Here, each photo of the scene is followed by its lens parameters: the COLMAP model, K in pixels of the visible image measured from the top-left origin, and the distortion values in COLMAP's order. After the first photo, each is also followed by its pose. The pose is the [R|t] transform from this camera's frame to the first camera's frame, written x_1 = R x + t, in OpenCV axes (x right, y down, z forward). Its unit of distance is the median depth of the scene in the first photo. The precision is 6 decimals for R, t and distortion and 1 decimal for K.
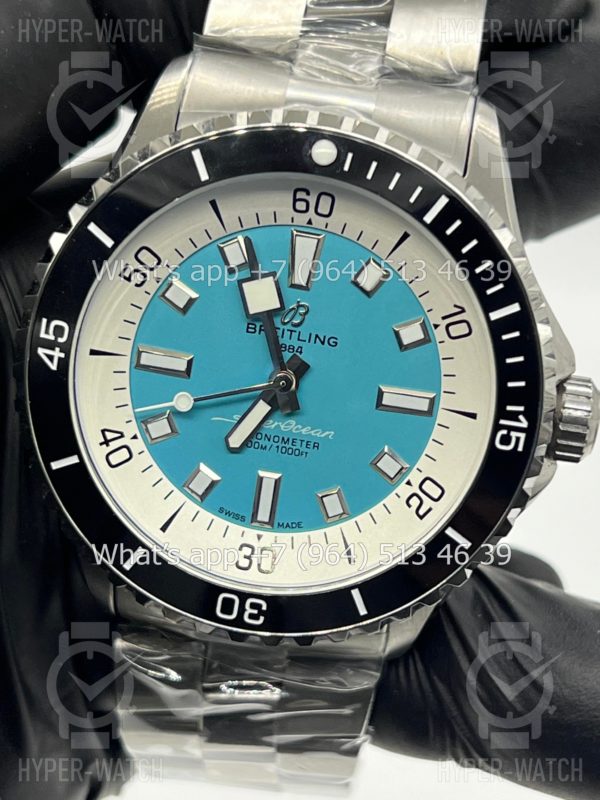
lens RADIAL K [[1933.1, 0, 300.4], [0, 1933.1, 405.8], [0, 0, 1]] dist [0.174703, 0.000000]
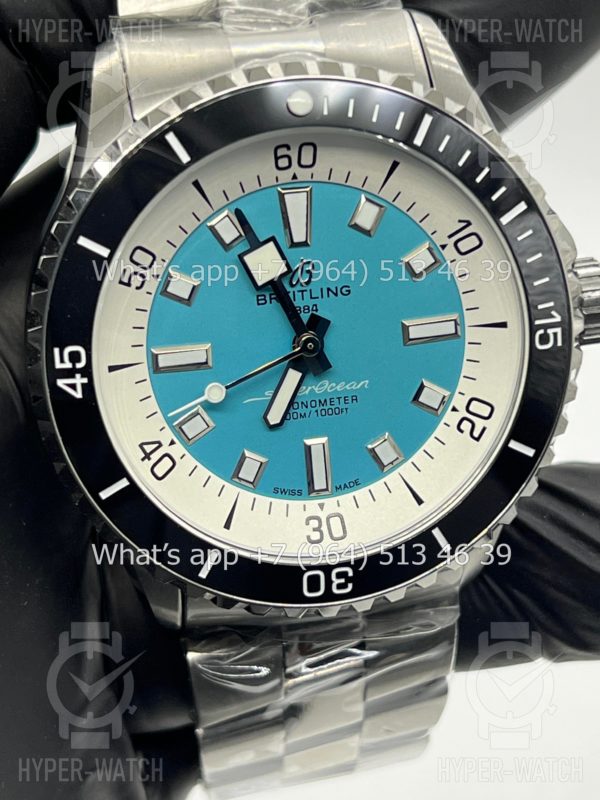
lens RADIAL K [[1933.1, 0, 295.5], [0, 1933.1, 390.9], [0, 0, 1]] dist [0.174703, 0.000000]
pose [[0.945152, -0.276156, 0.174430, -0.190083], [0.272404, 0.961103, 0.045584, -0.035848], [-0.180233, 0.004432, 0.983614, 0.051205]]
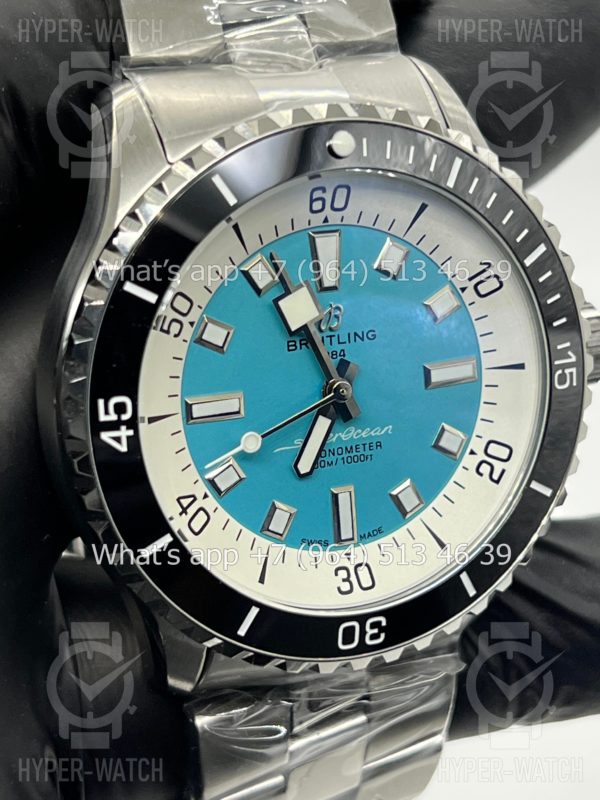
lens RADIAL K [[1933.1, 0, 301.4], [0, 1933.1, 401.2], [0, 0, 1]] dist [0.174703, 0.000000]
pose [[0.867429, -0.294032, 0.401388, -0.407176], [0.290185, 0.954264, 0.071925, -0.080889], [-0.404179, 0.054087, 0.913080, 0.142221]]
